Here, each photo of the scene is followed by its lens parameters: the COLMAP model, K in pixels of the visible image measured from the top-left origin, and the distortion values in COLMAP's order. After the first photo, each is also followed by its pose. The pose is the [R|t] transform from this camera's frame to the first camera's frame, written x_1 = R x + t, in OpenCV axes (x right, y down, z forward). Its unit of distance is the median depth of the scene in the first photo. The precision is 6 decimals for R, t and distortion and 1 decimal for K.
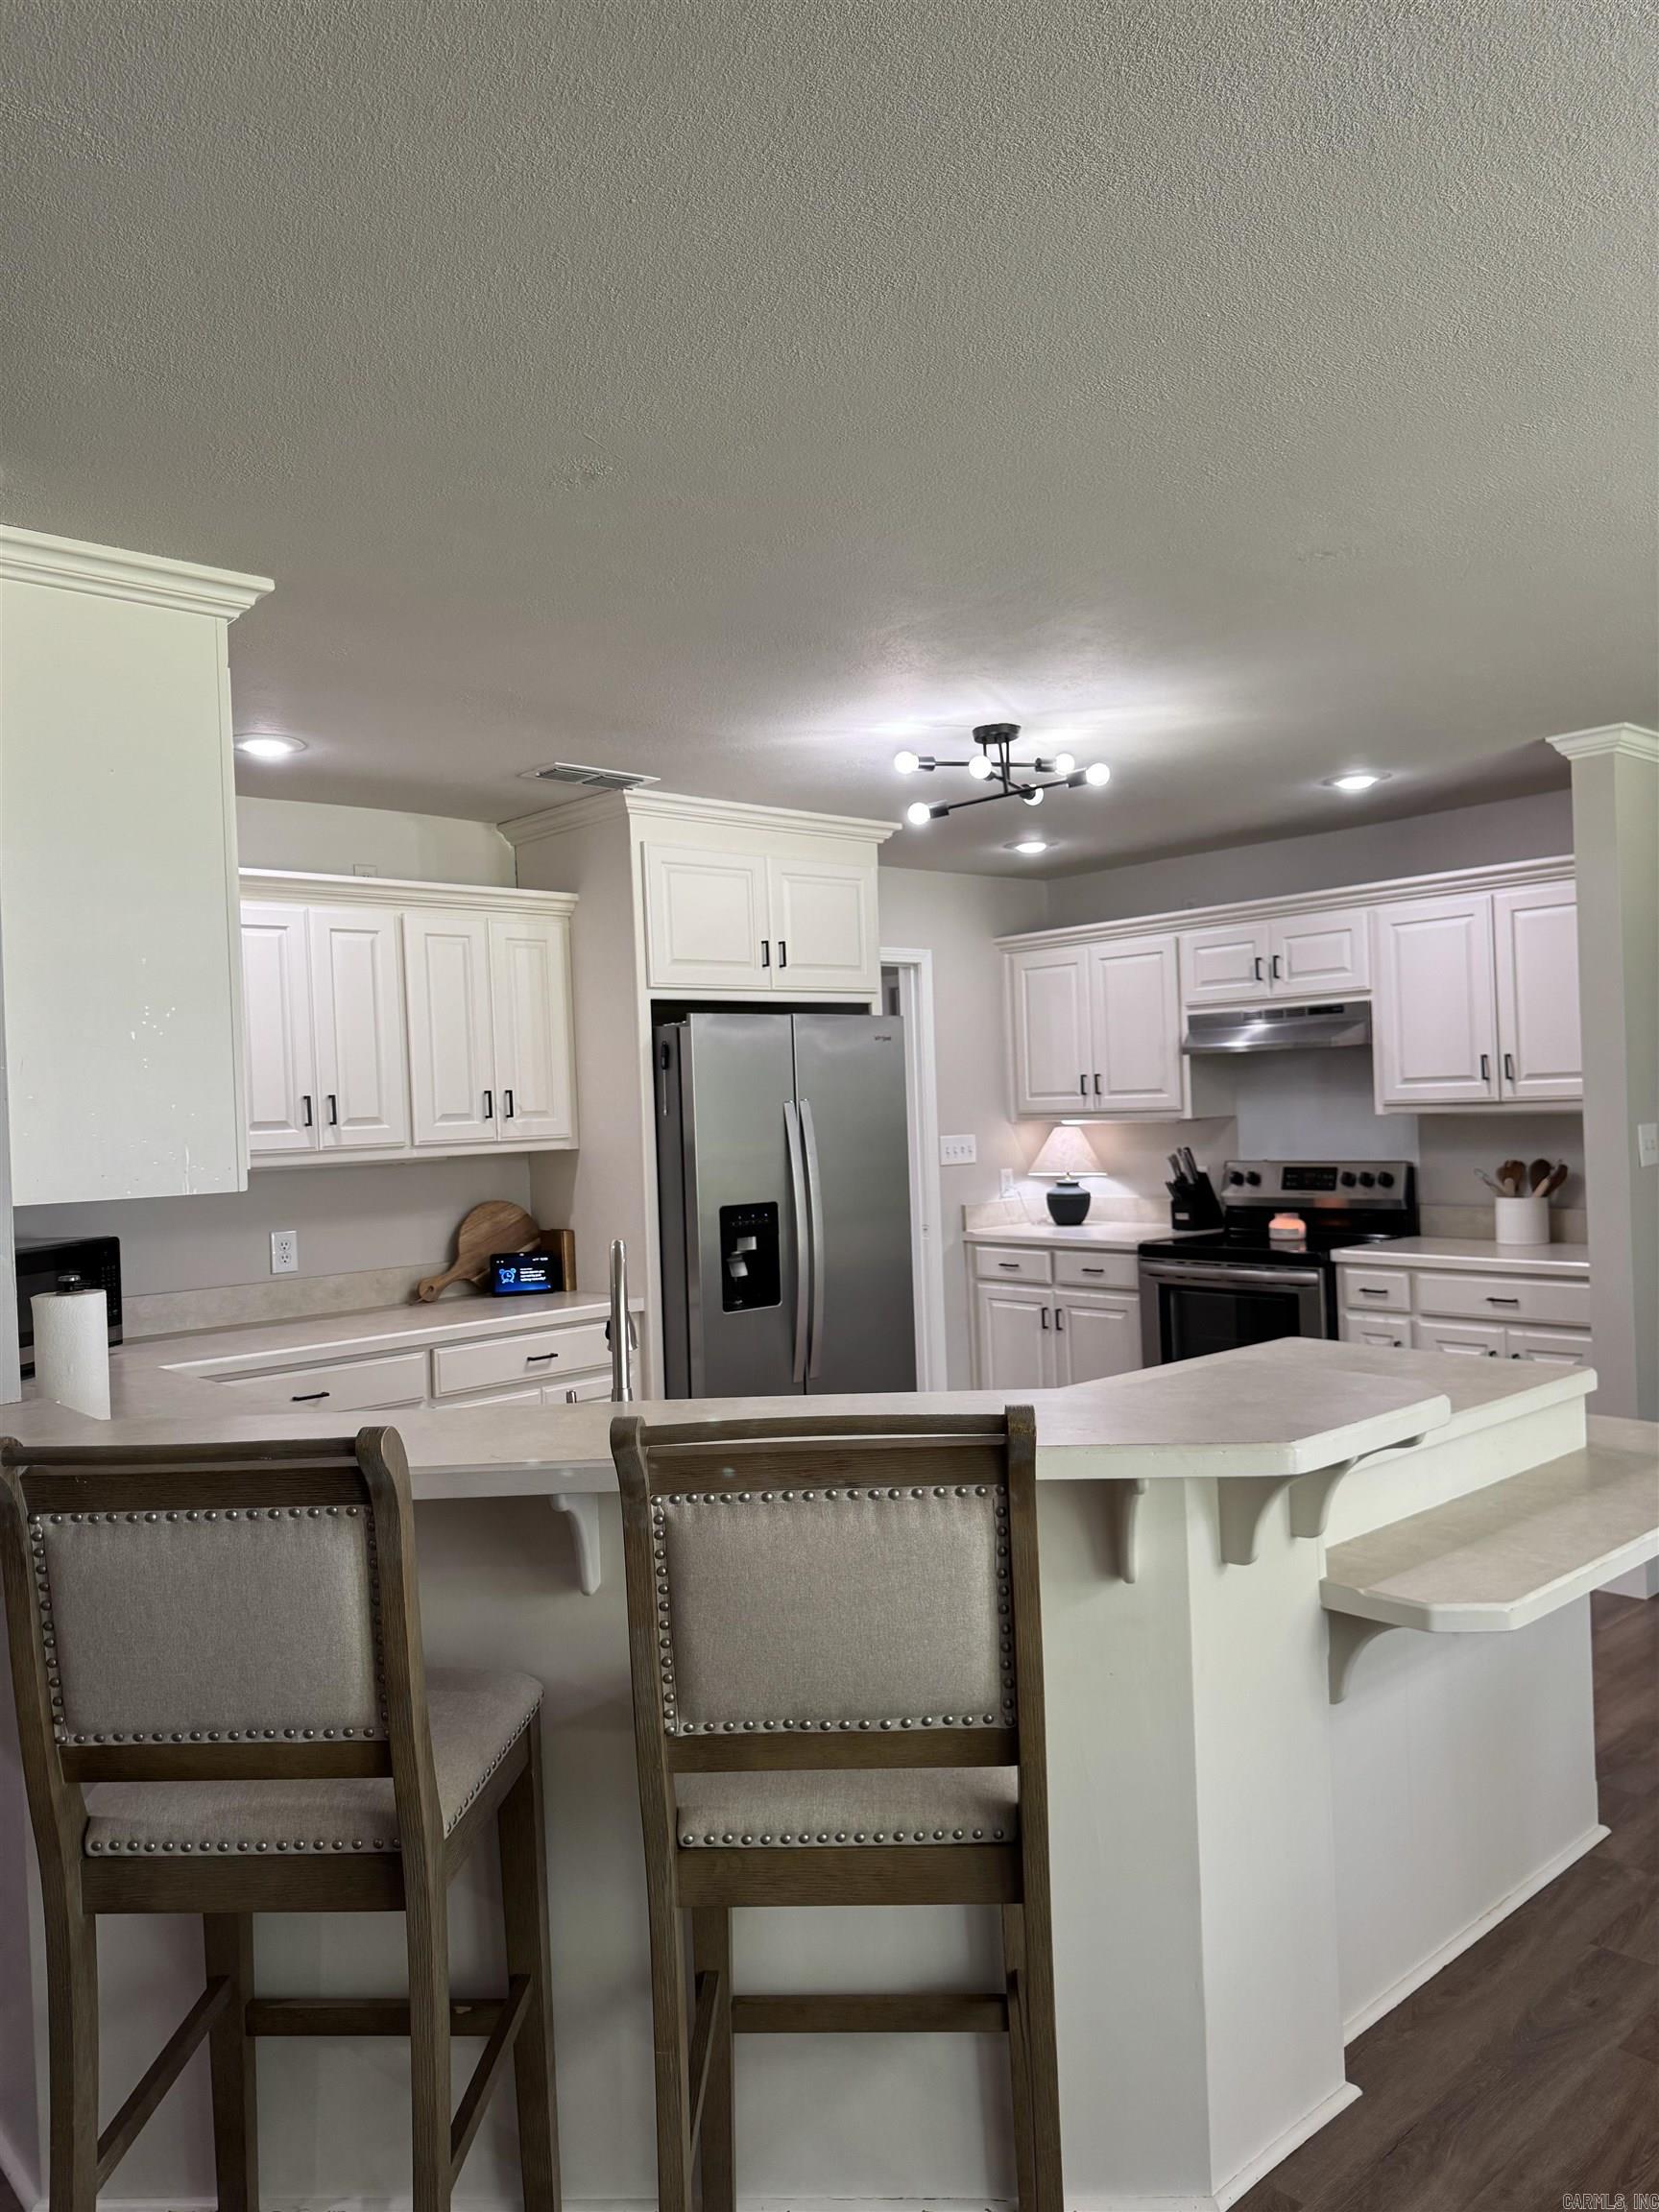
lens RADIAL K [[1565.6, 0, 840.2], [0, 1565.6, 1112.4], [0, 0, 1]] dist [0.229055, -0.487749]
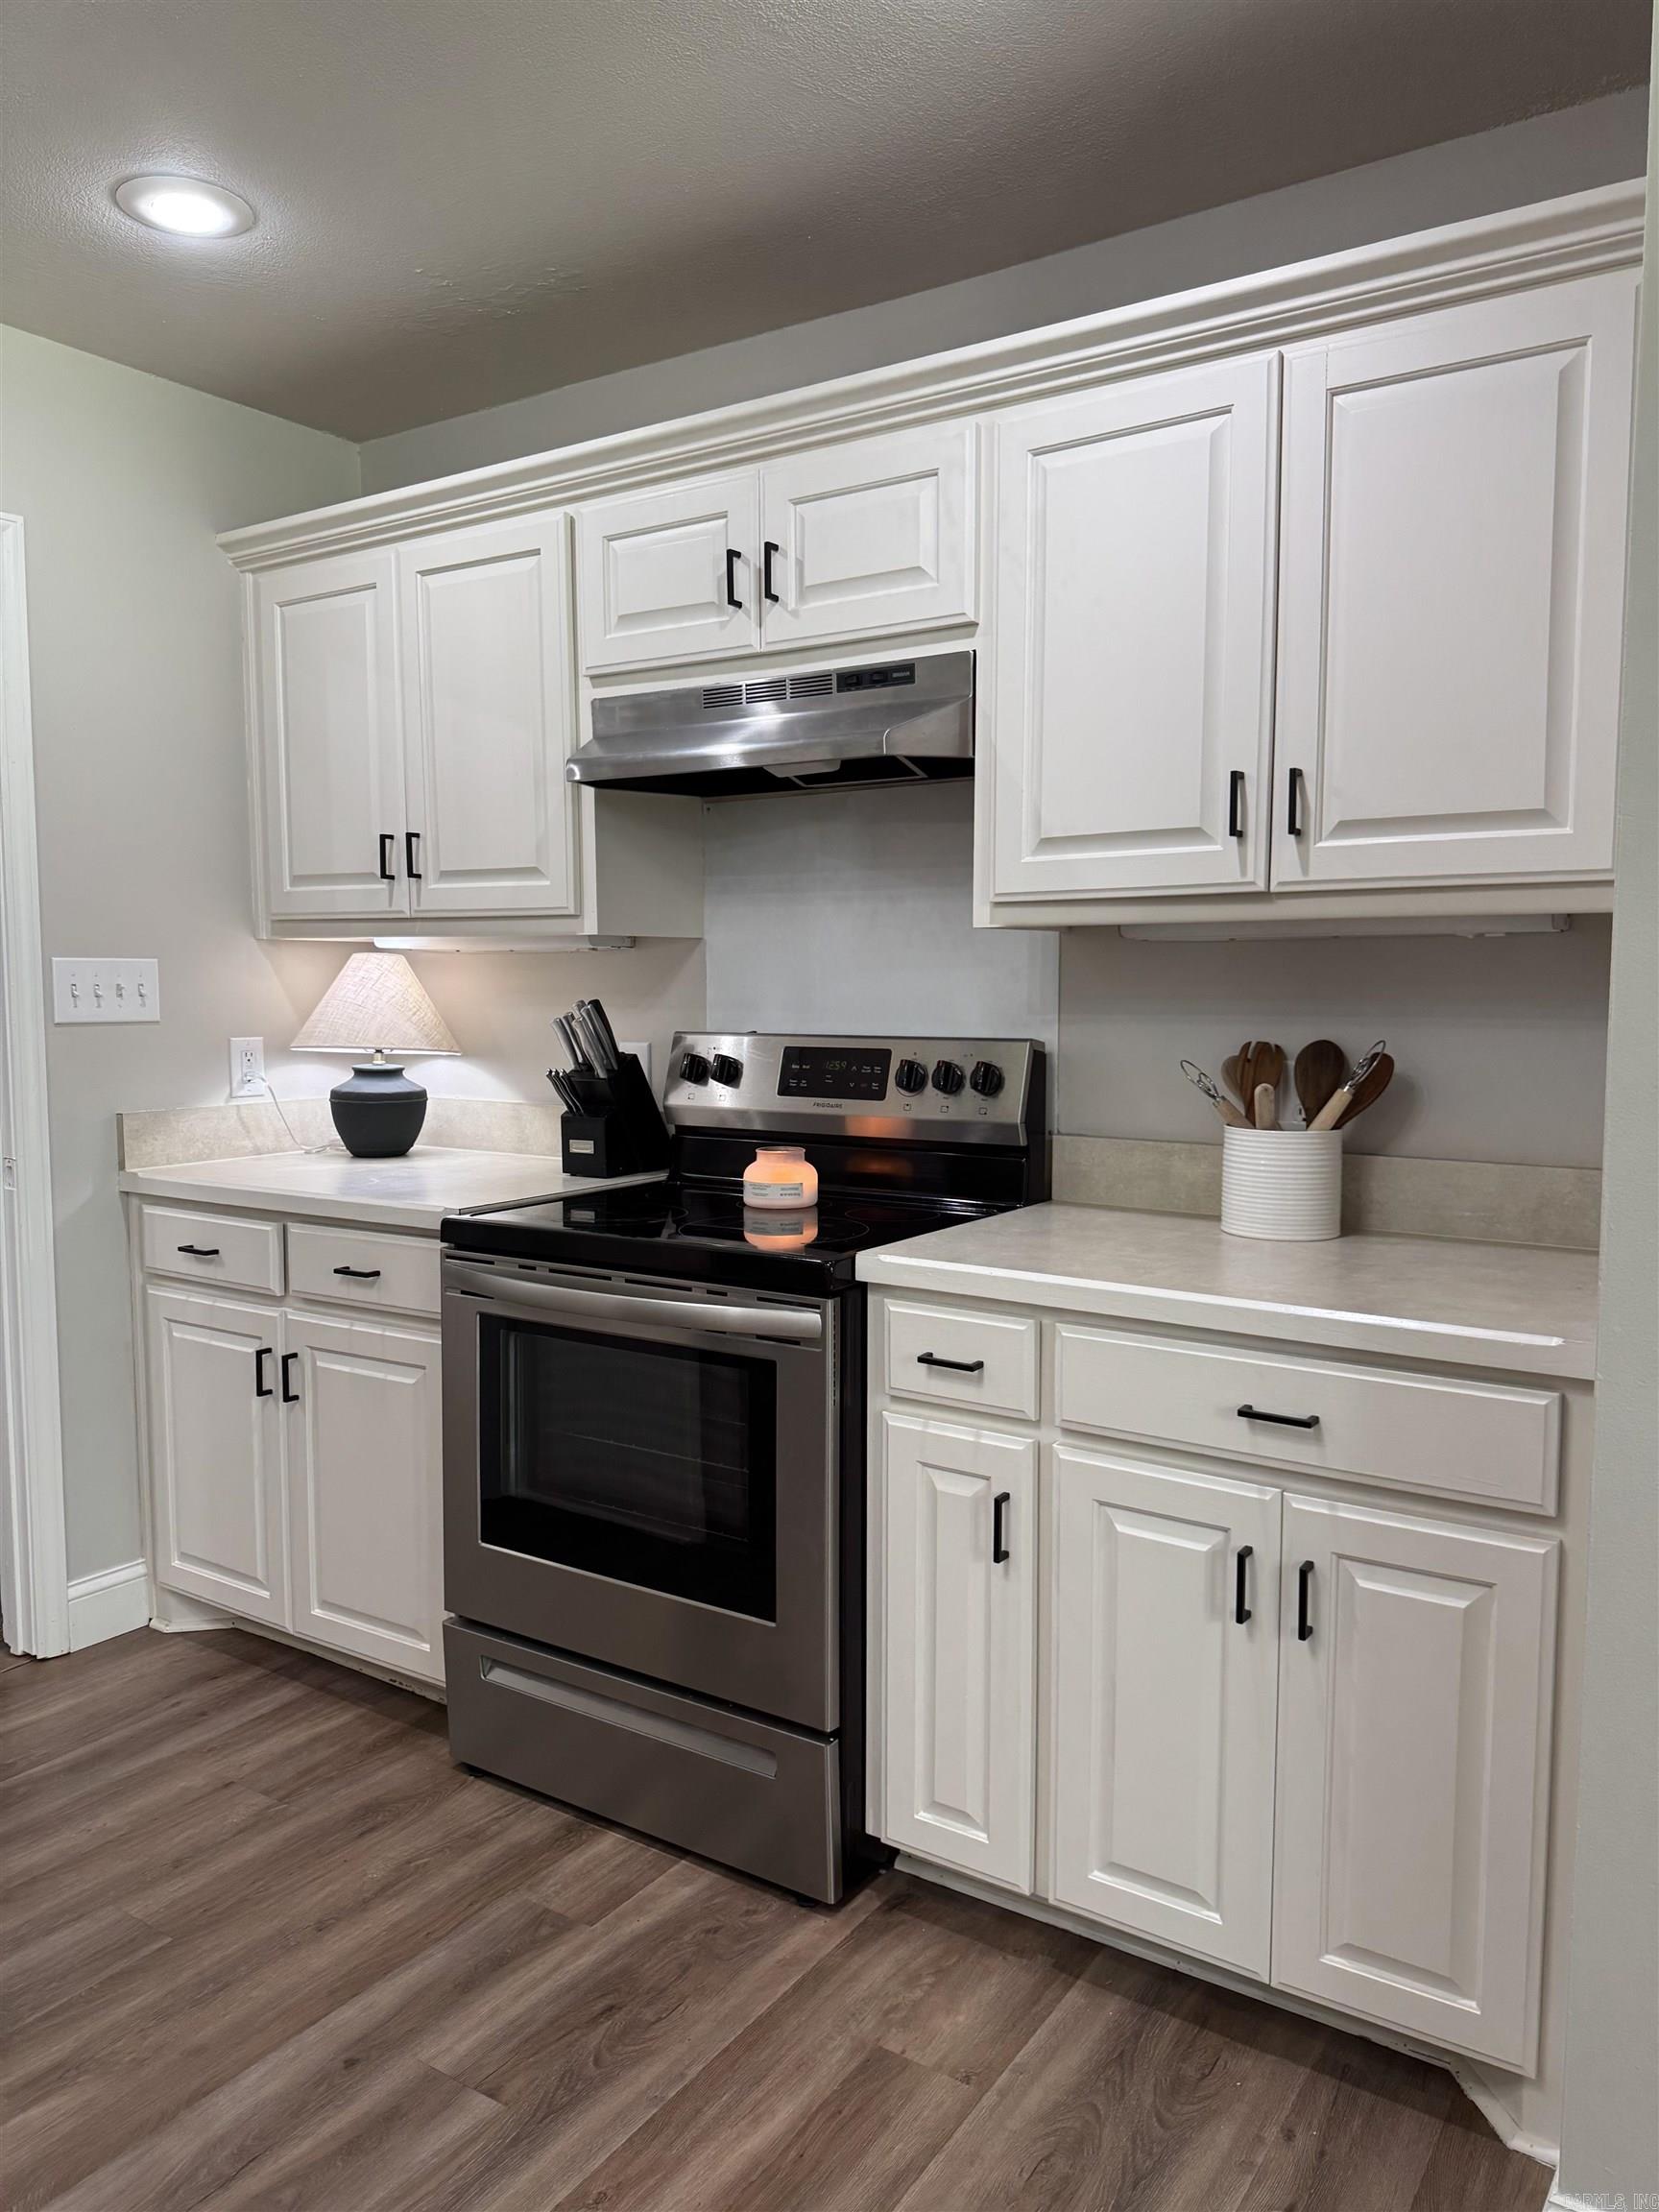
lens RADIAL K [[1565.6, 0, 840.2], [0, 1565.6, 1112.4], [0, 0, 1]] dist [0.229055, -0.487749]
pose [[0.969527, 0.016885, 0.244402, 0.188007], [-0.035382, 0.996813, 0.071494, 0.020674], [-0.242416, -0.077963, 0.967035, 0.565424]]
